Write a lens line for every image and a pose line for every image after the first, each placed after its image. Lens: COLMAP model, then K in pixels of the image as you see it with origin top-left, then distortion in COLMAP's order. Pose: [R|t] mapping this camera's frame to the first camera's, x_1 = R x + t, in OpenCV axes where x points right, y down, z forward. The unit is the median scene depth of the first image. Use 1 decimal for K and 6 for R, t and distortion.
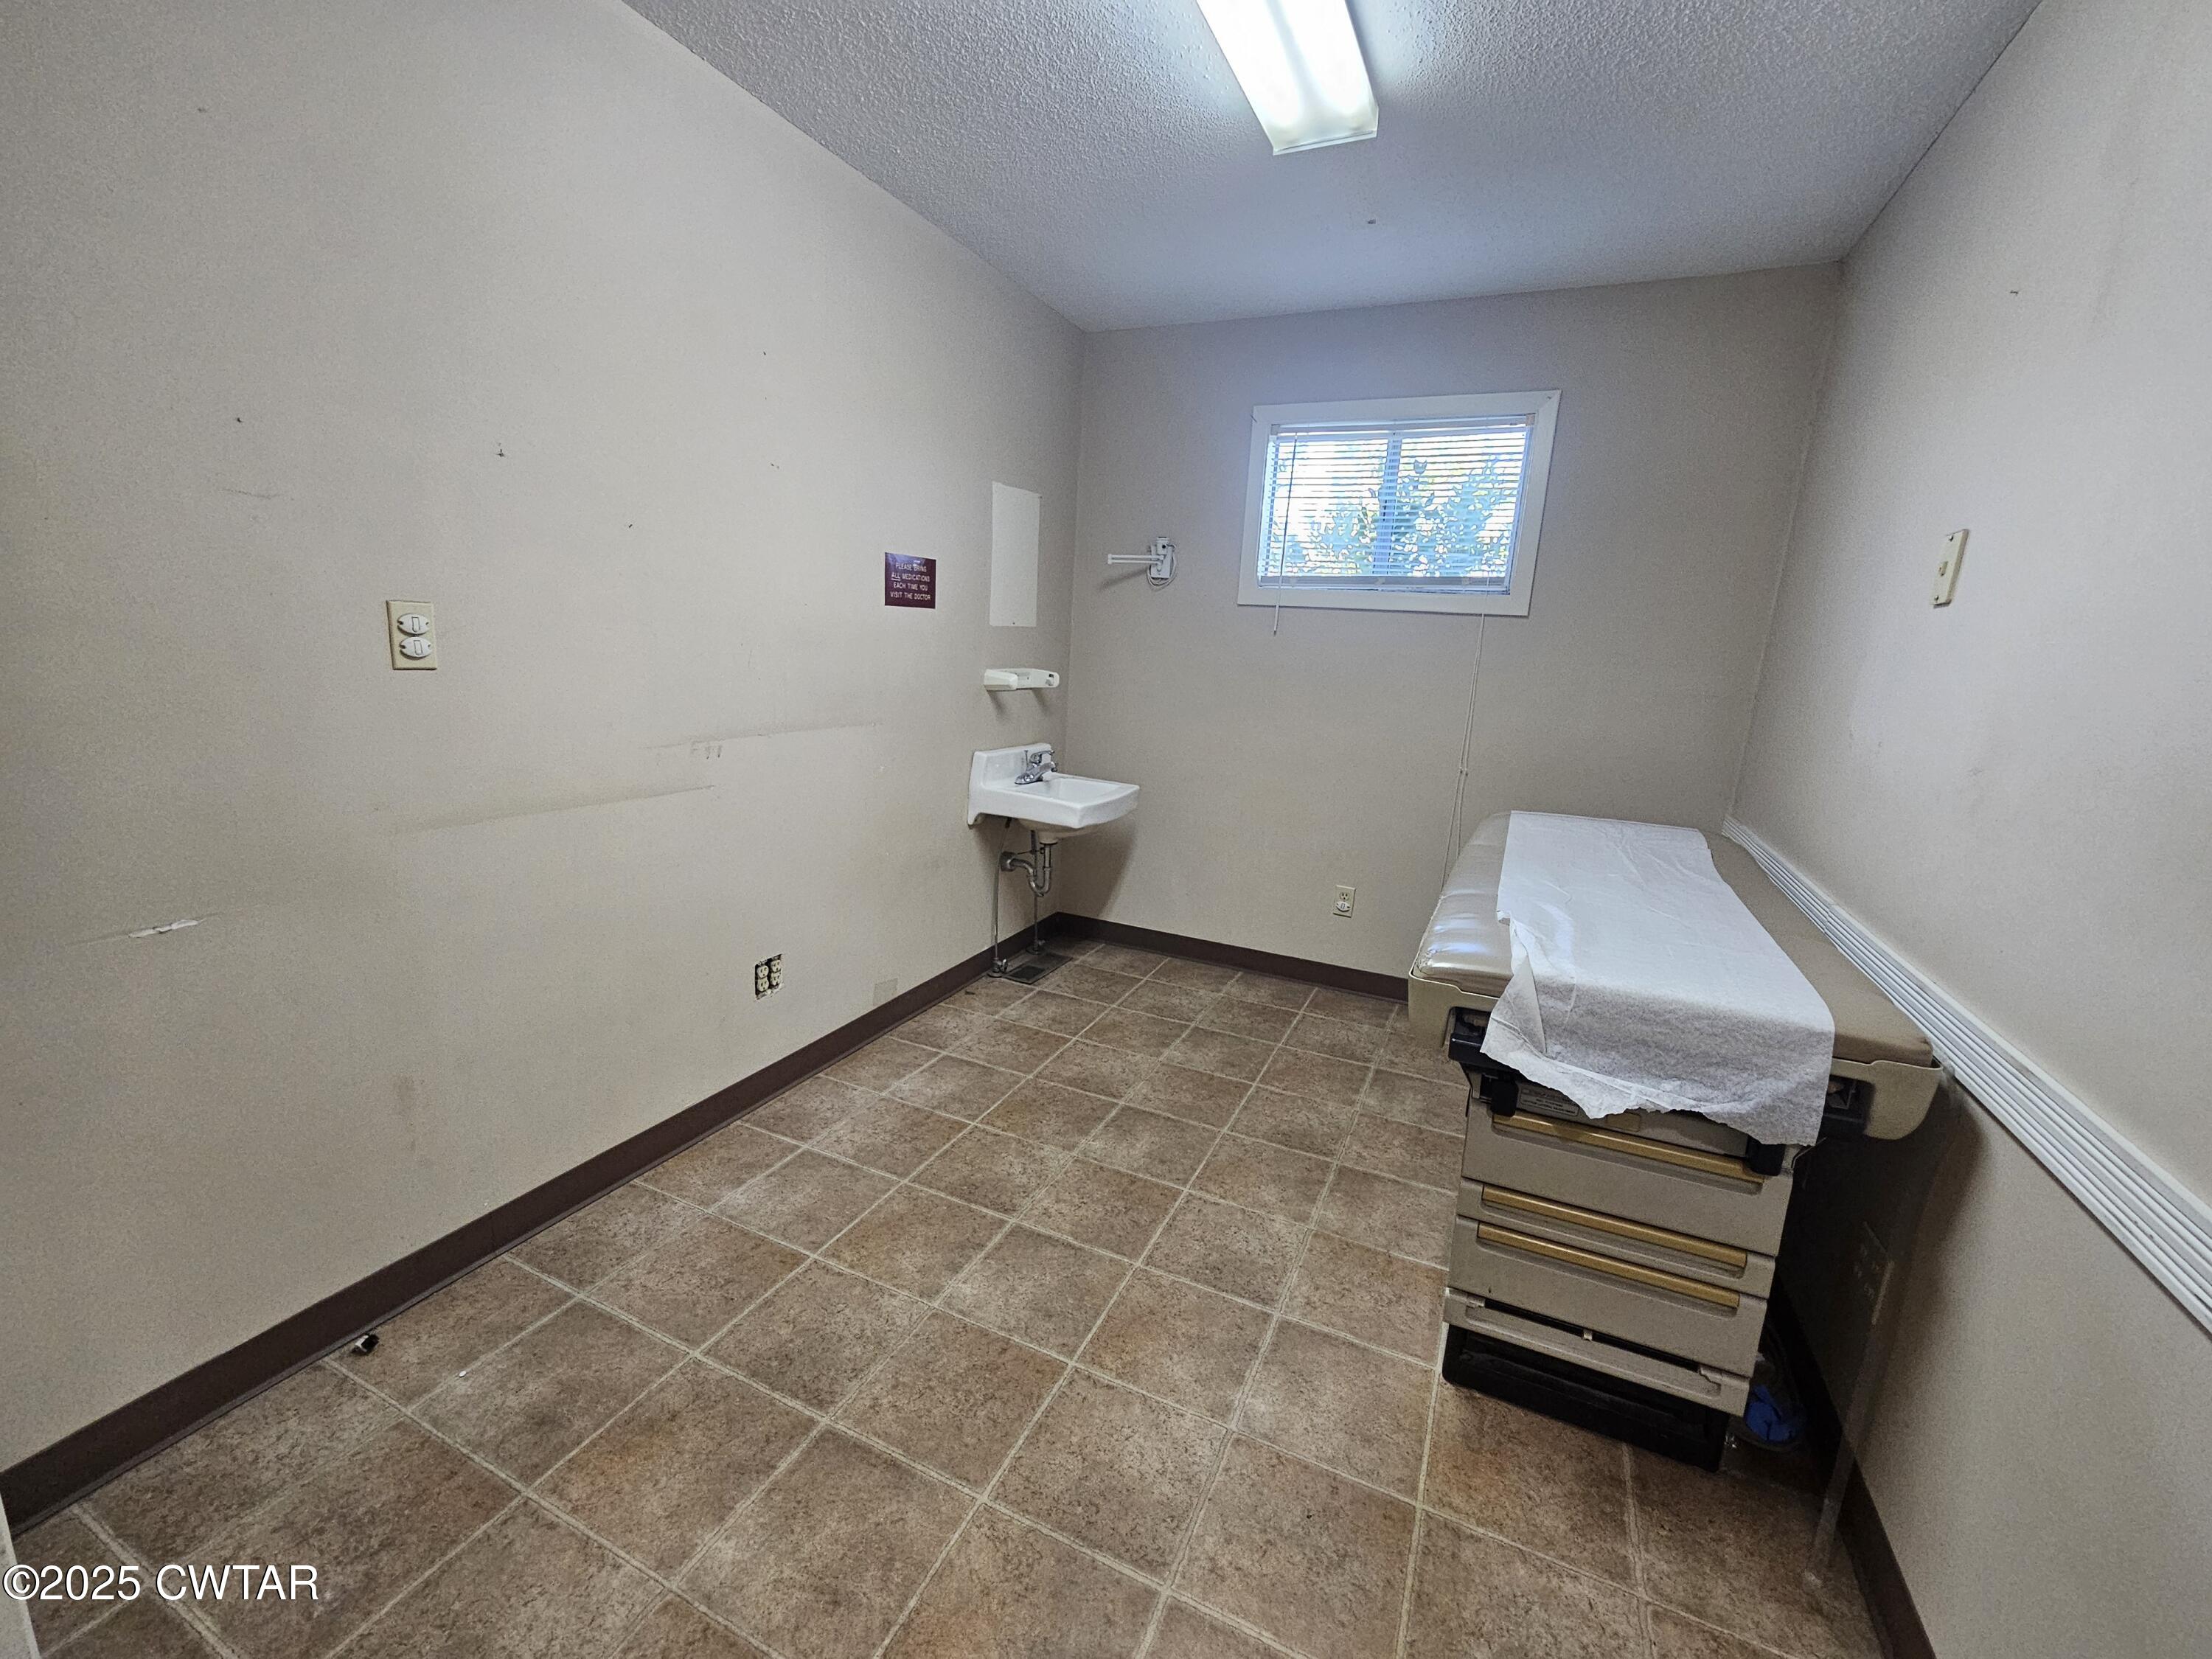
lens RADIAL K [[915.9, 0, 1103.2], [0, 915.9, 831.0], [0, 0, 1]] dist [-0.000141, 0.001604]
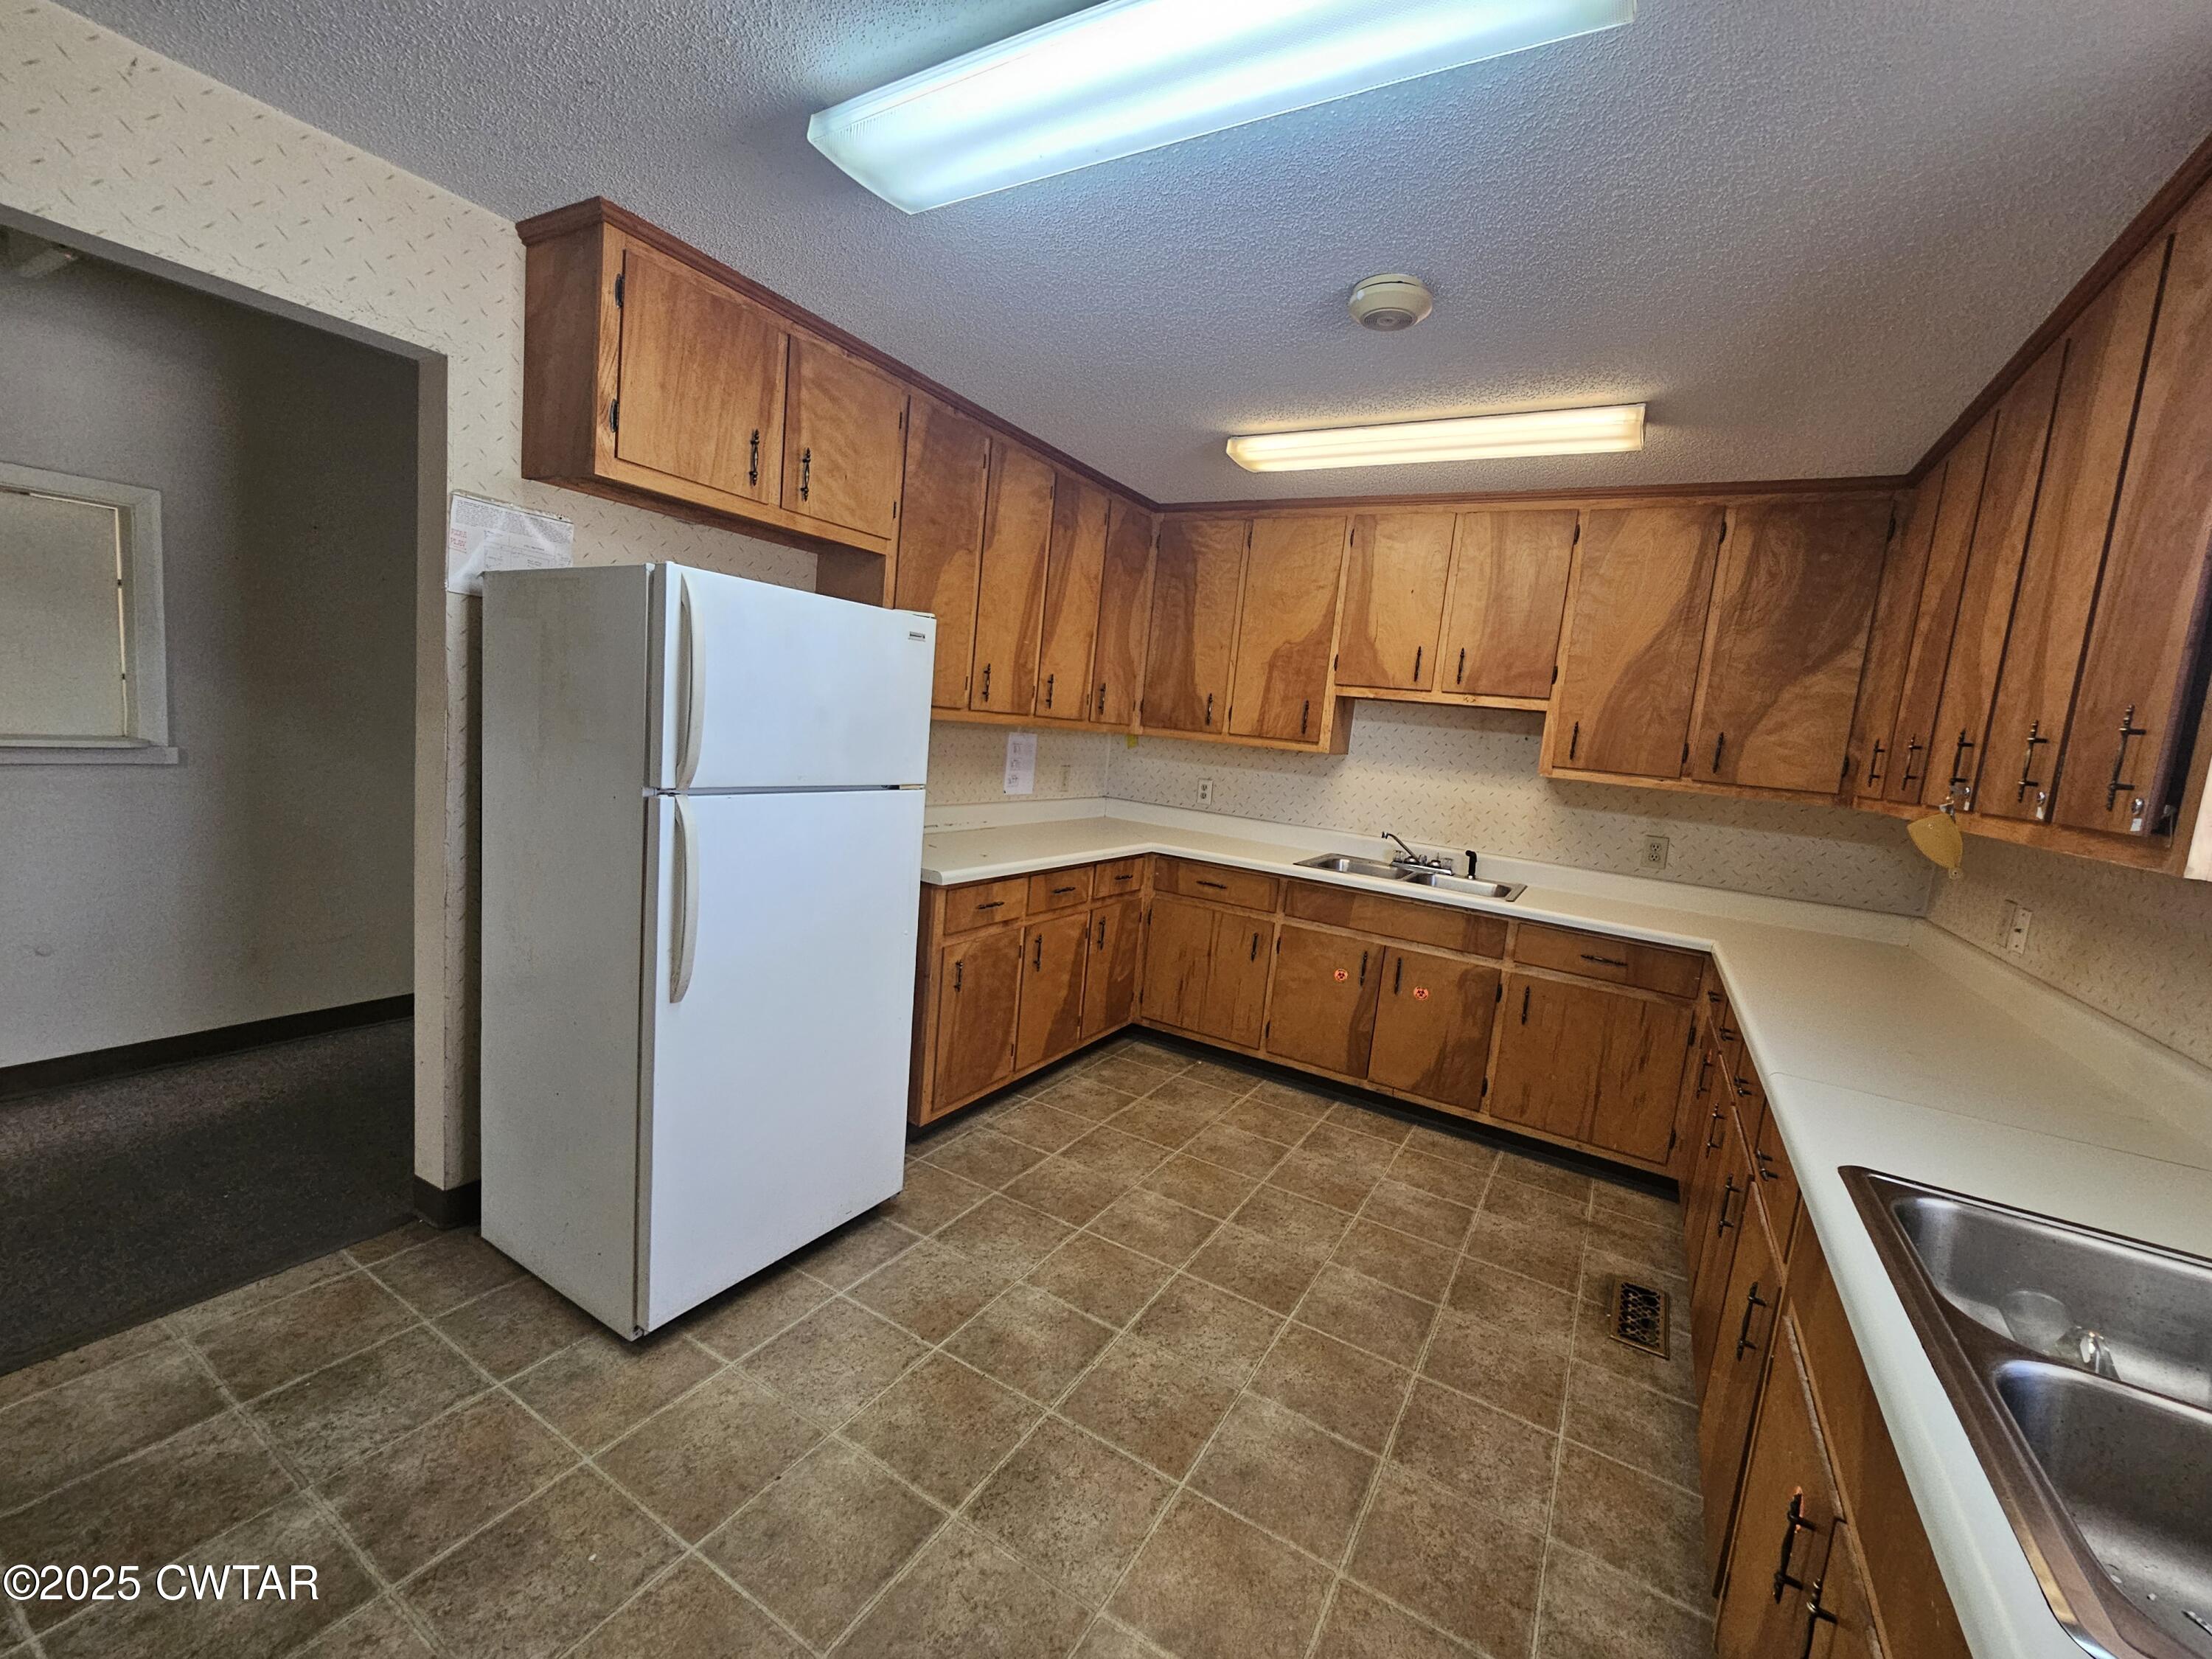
lens RADIAL K [[915.9, 0, 1093.4], [0, 915.9, 829.6], [0, 0, 1]] dist [-0.000141, 0.001604]
pose [[-0.098123, 0.052973, -0.993763, 0.905228], [-0.323541, 0.942638, 0.082194, -0.187804], [0.941113, 0.329588, -0.075355, 0.867313]]
